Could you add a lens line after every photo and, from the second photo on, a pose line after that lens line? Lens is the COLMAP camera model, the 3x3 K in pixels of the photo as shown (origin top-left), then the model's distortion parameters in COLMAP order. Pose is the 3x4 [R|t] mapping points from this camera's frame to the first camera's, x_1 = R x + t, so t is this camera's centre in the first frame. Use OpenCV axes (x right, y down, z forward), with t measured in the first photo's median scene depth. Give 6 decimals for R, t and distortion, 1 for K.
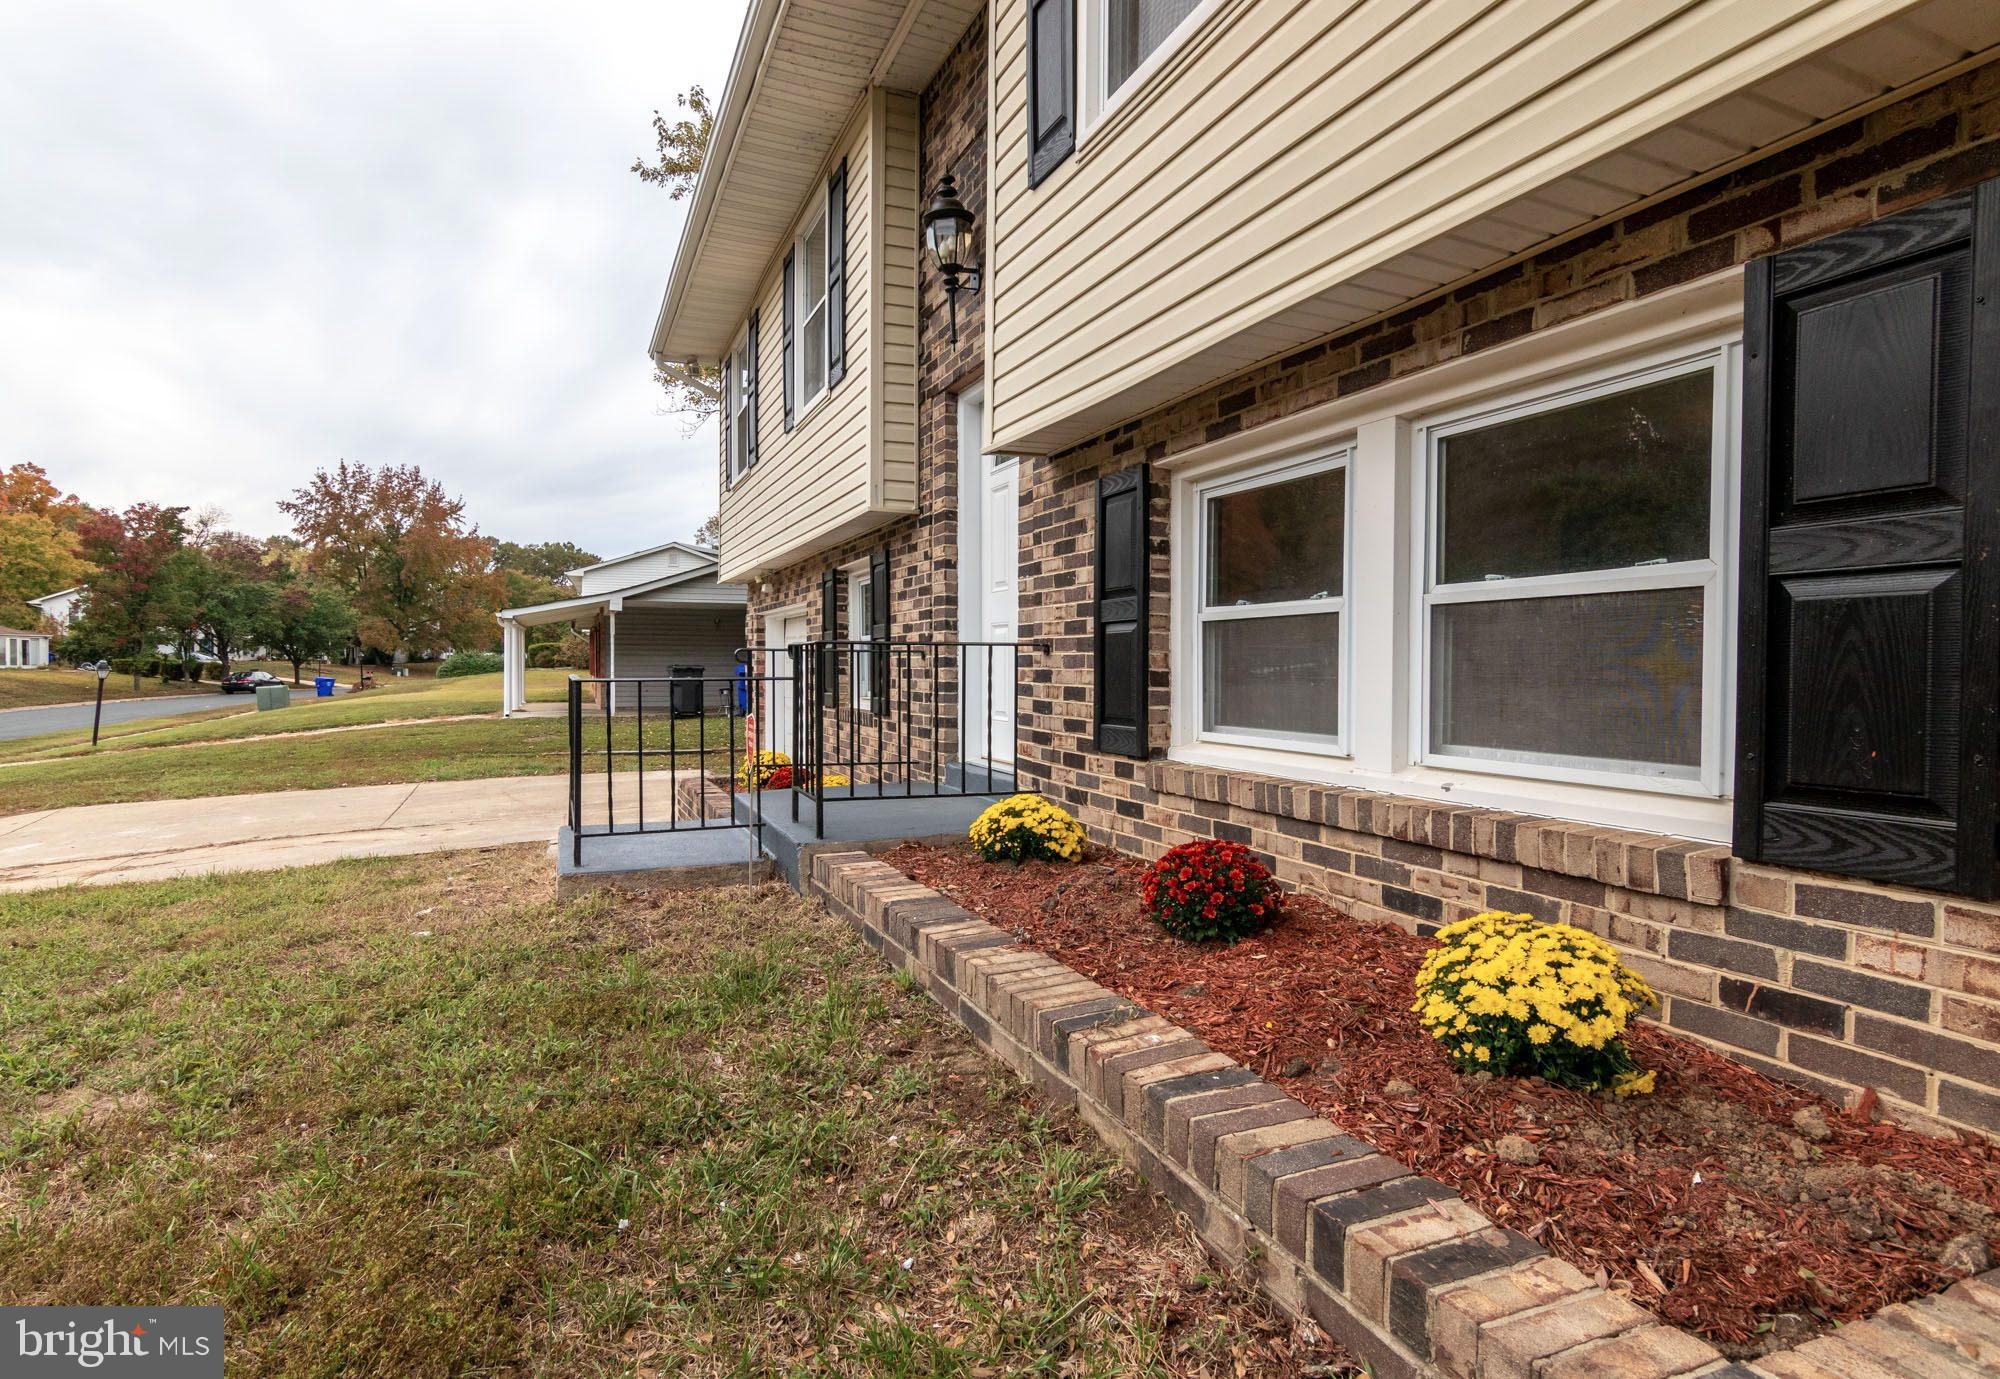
lens RADIAL K [[1022.0, 0, 1000.0], [0, 1022.0, 689.5], [0, 0, 1]] dist [-0.000222, -0.000014]
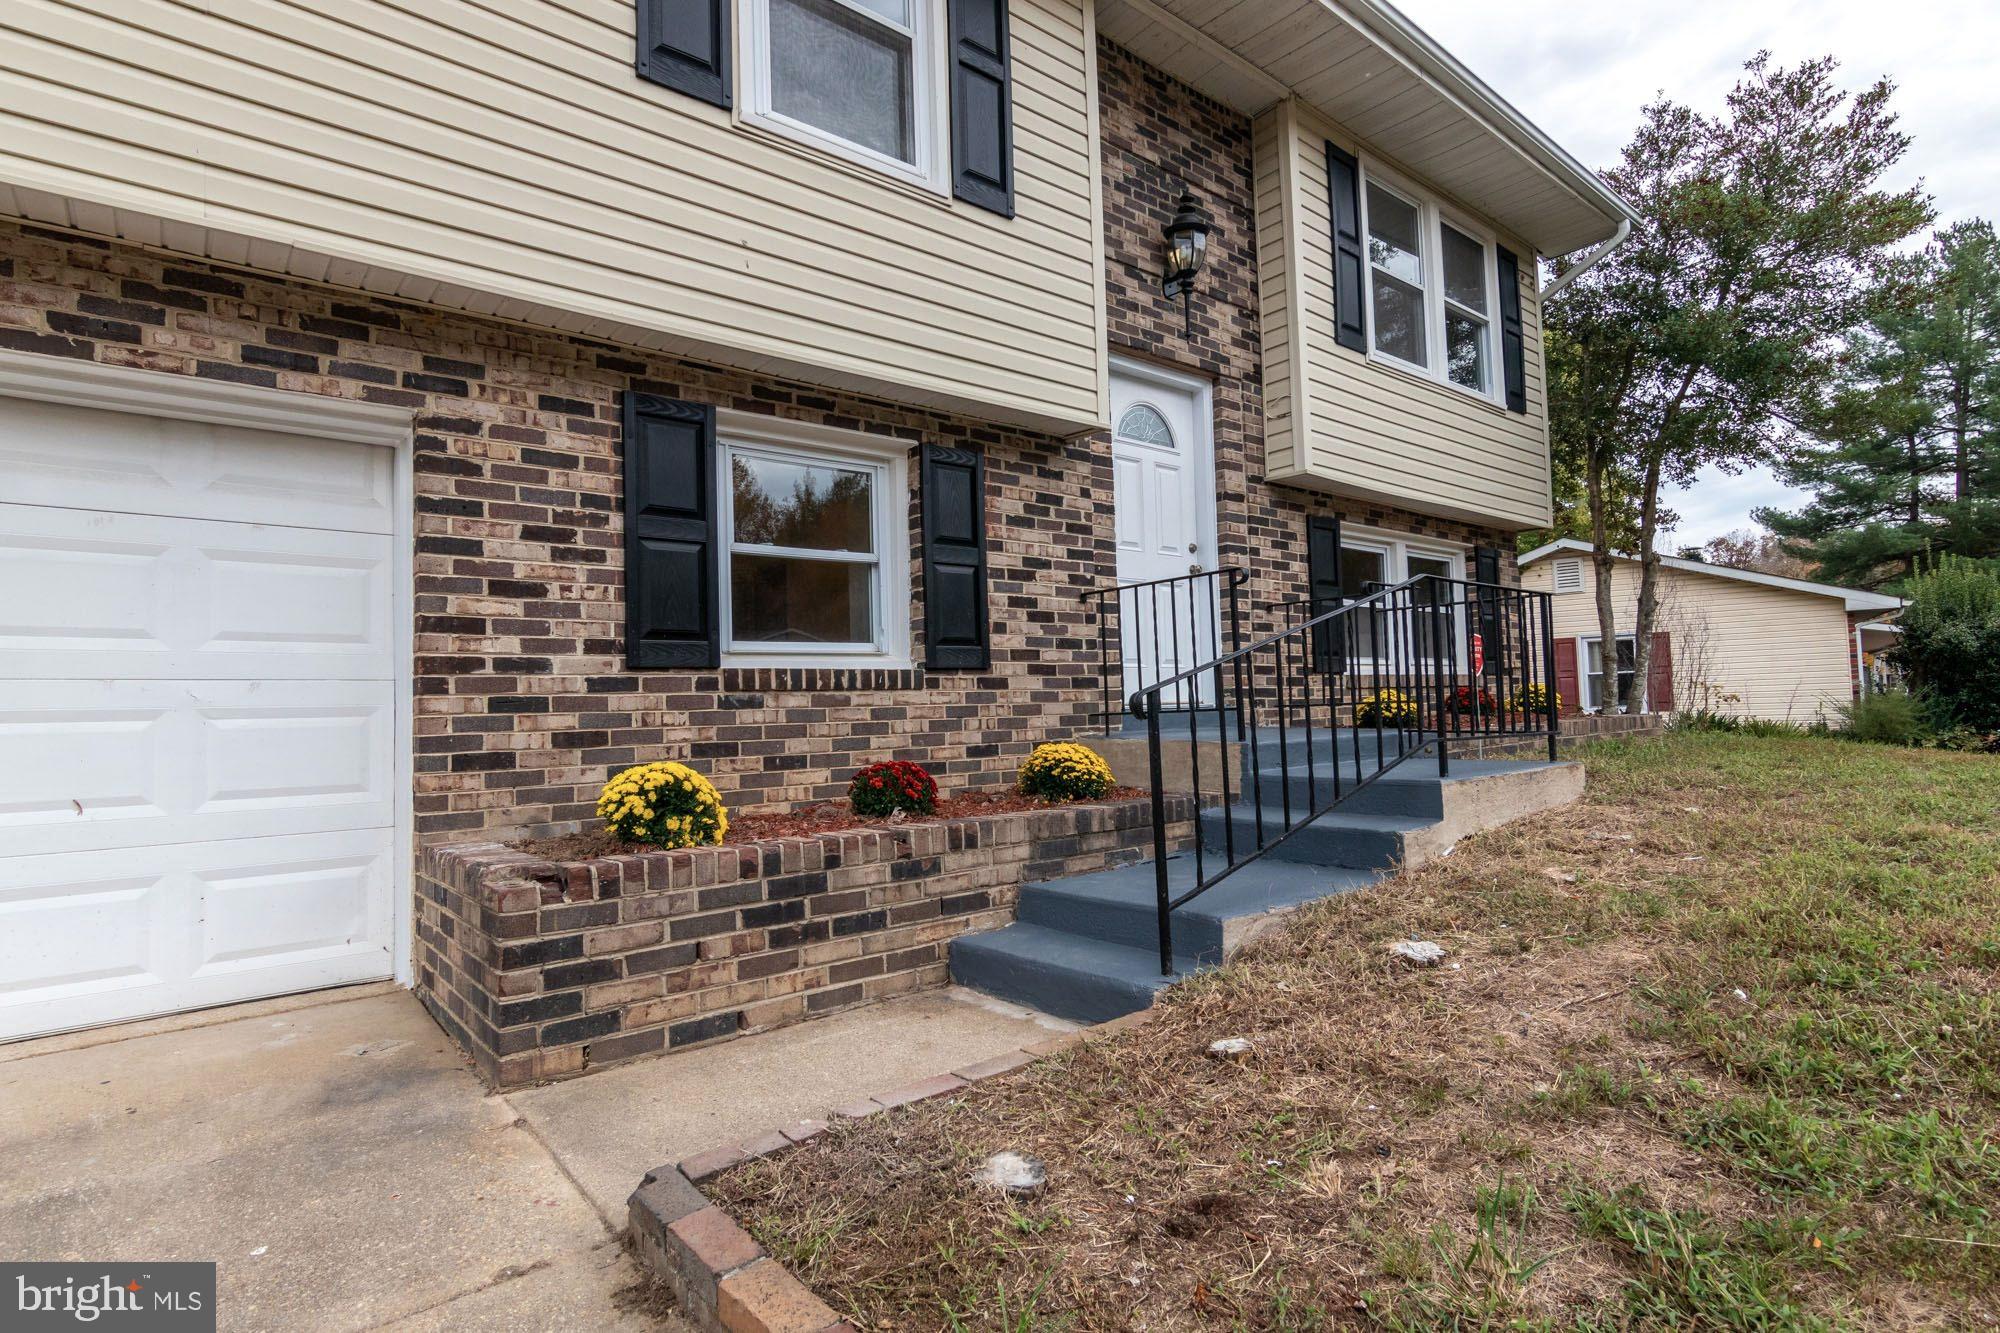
lens RADIAL K [[1008.8, 0, 1000.0], [0, 1008.8, 666.5], [0, 0, 1]] dist [0.000788, 0.001691]
pose [[-0.274766, 0.047270, 0.960349, -1.229774], [0.049026, 0.998180, -0.035105, 0.074486], [-0.960260, 0.037436, -0.276583, 1.766663]]
